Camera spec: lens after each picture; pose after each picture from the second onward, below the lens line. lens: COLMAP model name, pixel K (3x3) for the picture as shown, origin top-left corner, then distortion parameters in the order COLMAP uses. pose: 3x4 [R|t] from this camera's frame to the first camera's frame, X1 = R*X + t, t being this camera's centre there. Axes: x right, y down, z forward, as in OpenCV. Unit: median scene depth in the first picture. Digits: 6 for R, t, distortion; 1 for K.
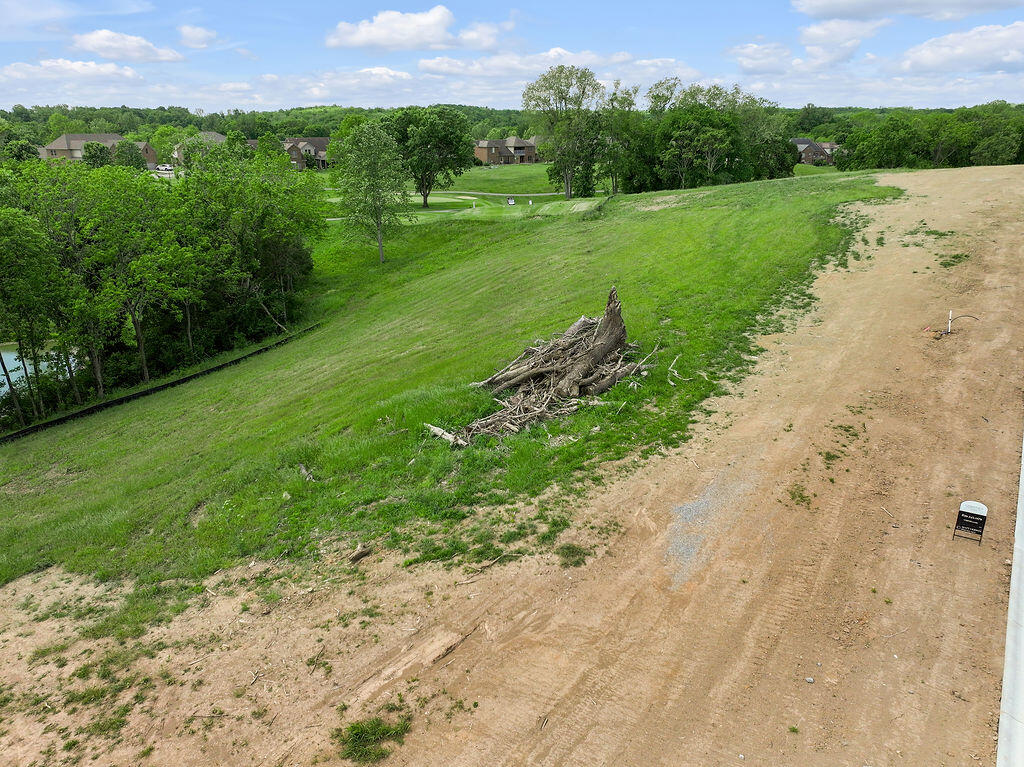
lens RADIAL K [[717.5, 0, 514.9], [0, 717.5, 377.7], [0, 0, 1]] dist [0.000085, 0.014054]
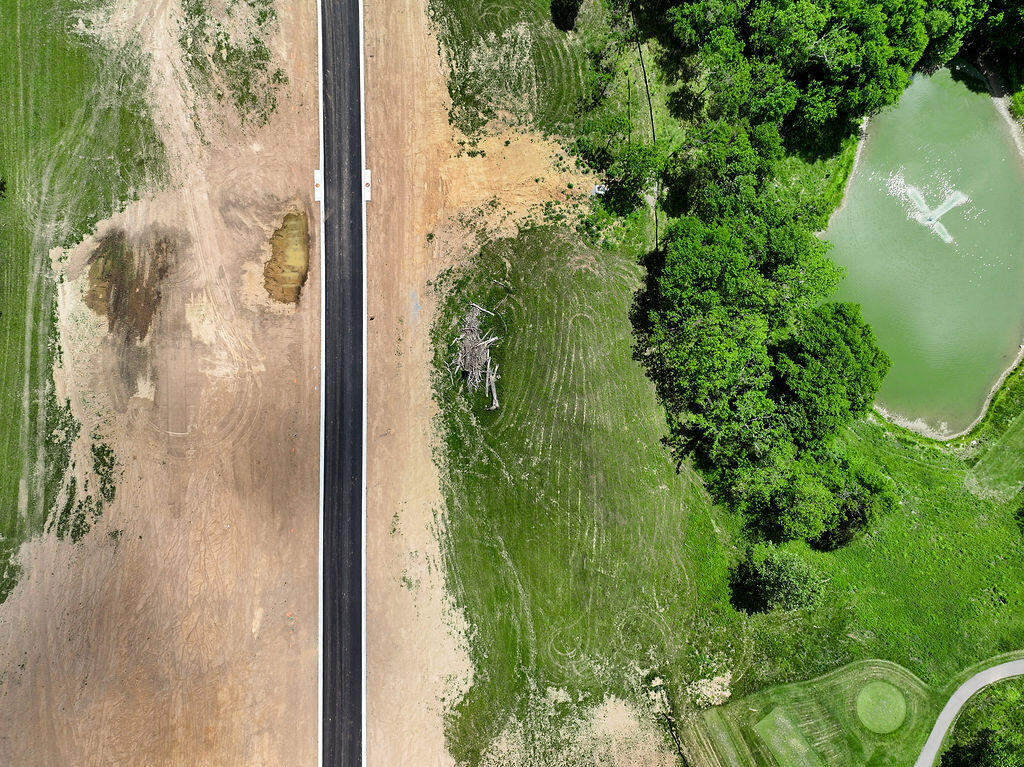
lens RADIAL K [[717.5, 0, 514.9], [0, 717.5, 377.7], [0, 0, 1]] dist [0.000085, 0.014054]
pose [[-0.813598, 0.581410, -0.004466, -0.005508], [-0.189258, -0.257562, 0.947546, -2.362420], [0.549763, 0.771767, 0.319588, 0.051956]]
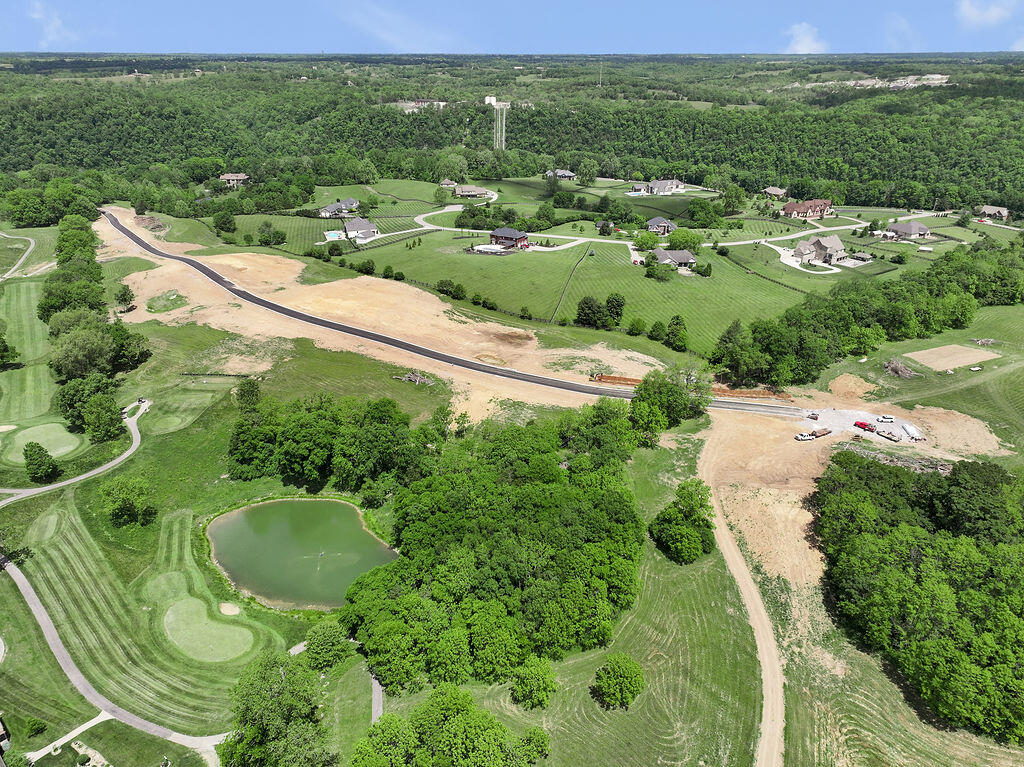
lens RADIAL K [[717.5, 0, 514.9], [0, 717.5, 377.7], [0, 0, 1]] dist [0.000085, 0.014054]
pose [[-0.115731, -0.406603, 0.906245, -5.318927], [0.329935, 0.844835, 0.421184, -2.197709], [-0.936883, 0.347746, 0.036379, -0.268363]]
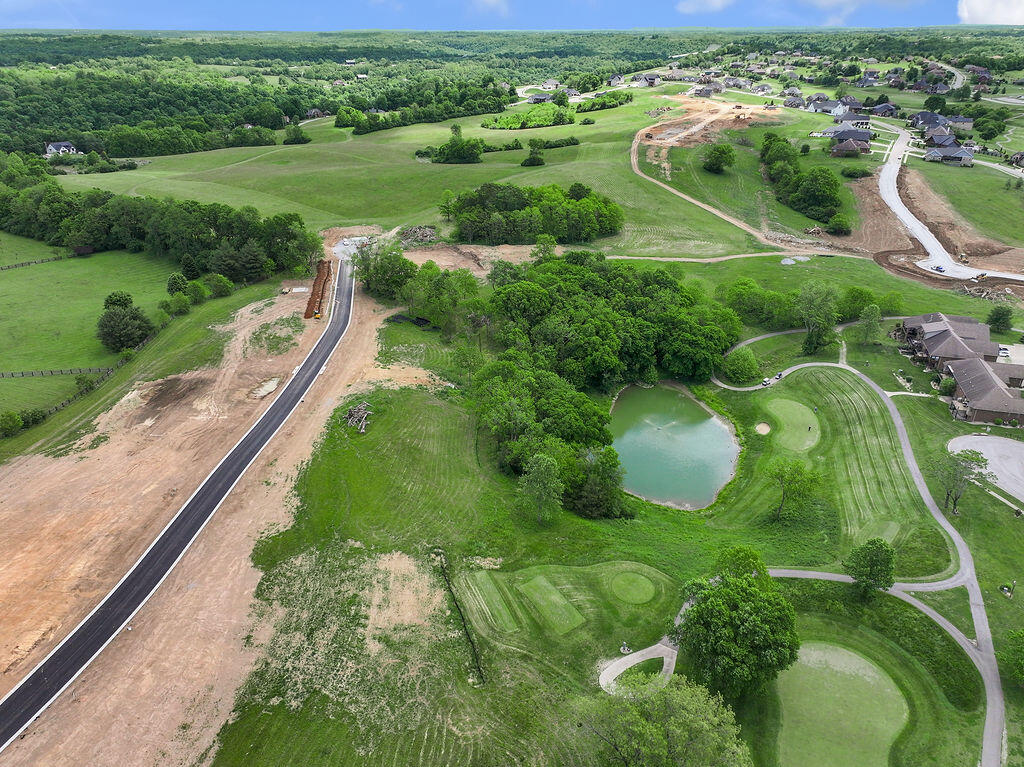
lens RADIAL K [[714.4, 0, 515.3], [0, 714.4, 383.1], [0, 0, 1]] dist [0.005409, 0.000788]
pose [[-0.842198, 0.246035, -0.479759, 1.163676], [-0.171973, 0.720755, 0.671519, -2.936213], [0.511006, 0.648058, -0.564707, 3.254005]]
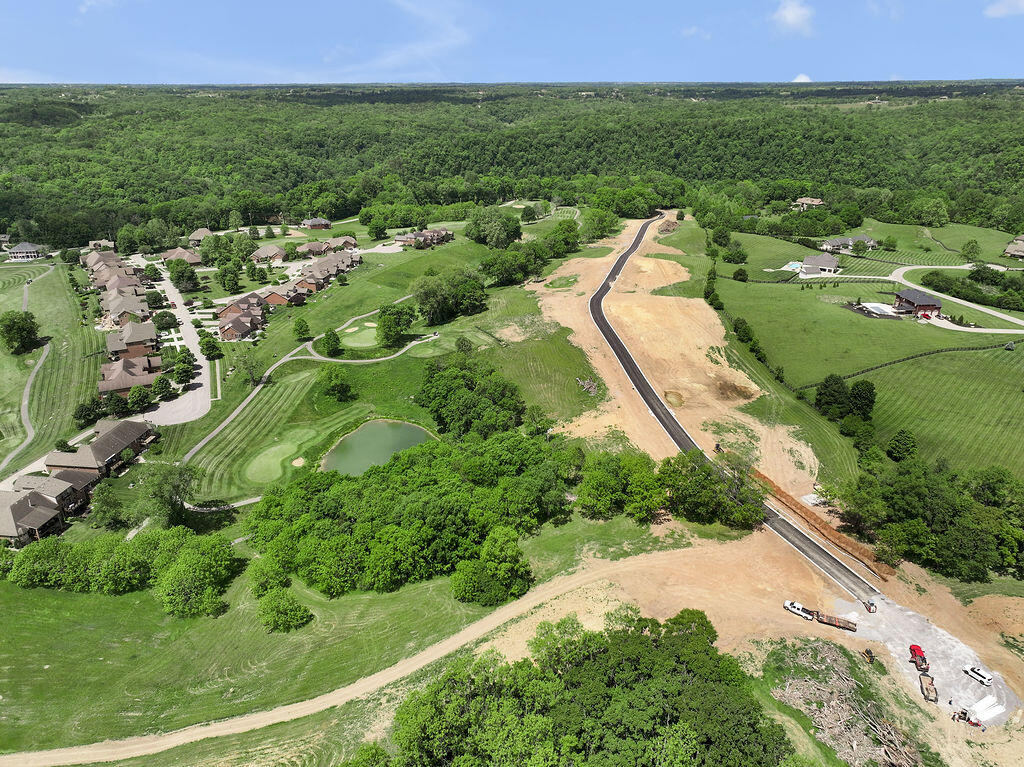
lens RADIAL K [[717.5, 0, 514.9], [0, 717.5, 377.7], [0, 0, 1]] dist [0.000085, 0.014054]
pose [[0.740725, -0.255363, 0.621383, -4.194984], [0.223382, 0.965932, 0.130675, -1.013974], [-0.633583, 0.042012, 0.772533, -3.619915]]
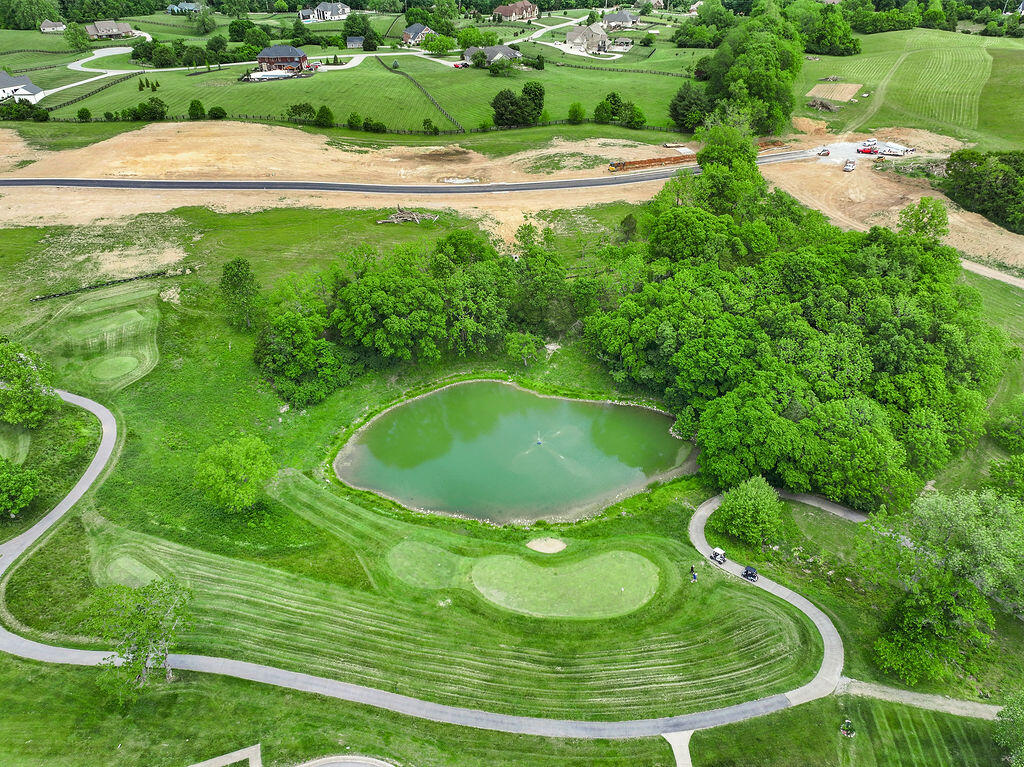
lens RADIAL K [[717.5, 0, 514.9], [0, 717.5, 377.7], [0, 0, 1]] dist [0.000085, 0.014054]
pose [[-0.666584, -0.412658, 0.620790, -3.407493], [0.252111, 0.658916, 0.708710, -2.232997], [-0.701503, 0.628922, -0.335187, 2.282209]]
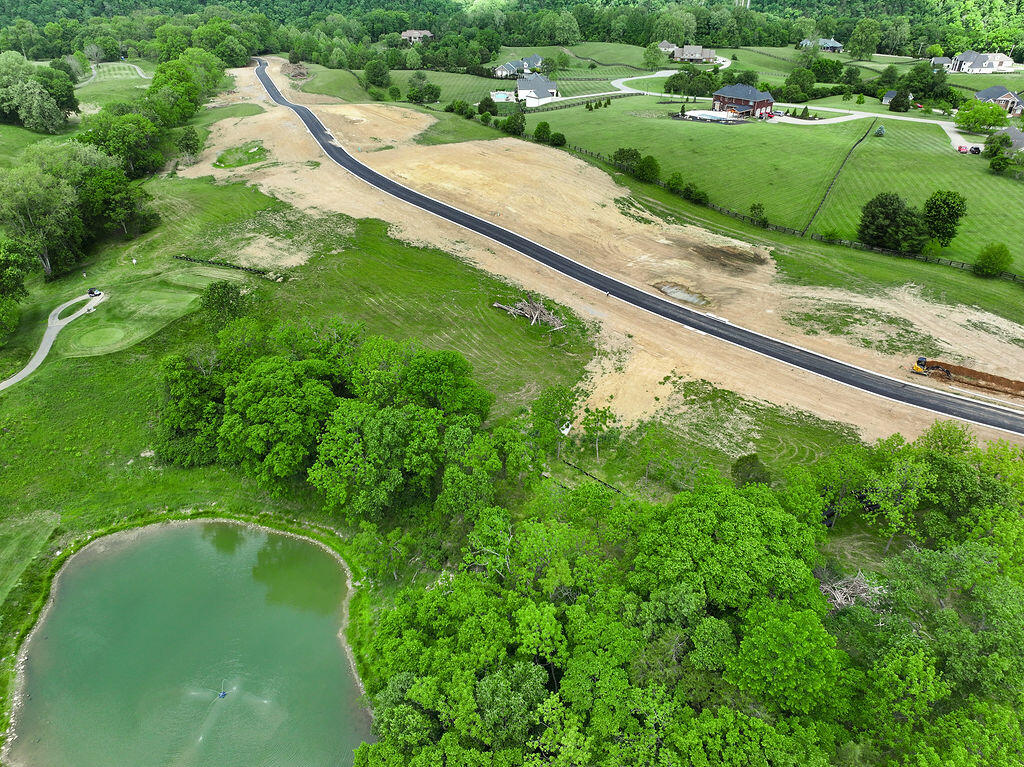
lens RADIAL K [[717.5, 0, 514.9], [0, 717.5, 377.7], [0, 0, 1]] dist [0.000085, 0.014054]
pose [[0.177903, -0.509997, 0.841578, -2.748919], [0.326699, 0.837323, 0.438357, -1.167116], [-0.928234, 0.196958, 0.315578, -0.157799]]
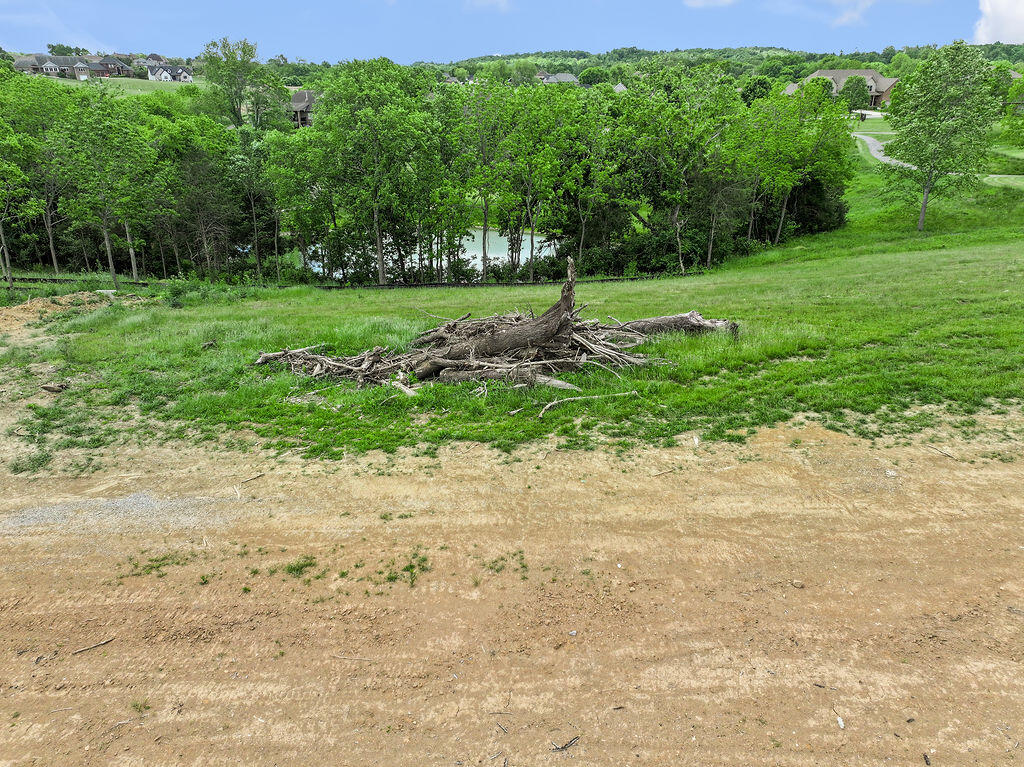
lens RADIAL K [[717.5, 0, 514.9], [0, 717.5, 377.7], [0, 0, 1]] dist [0.000085, 0.014054]
pose [[0.510922, 0.341445, -0.788907, 0.481927], [-0.285710, 0.933009, 0.218778, -0.108861], [0.810758, 0.113620, 0.574249, 0.407977]]
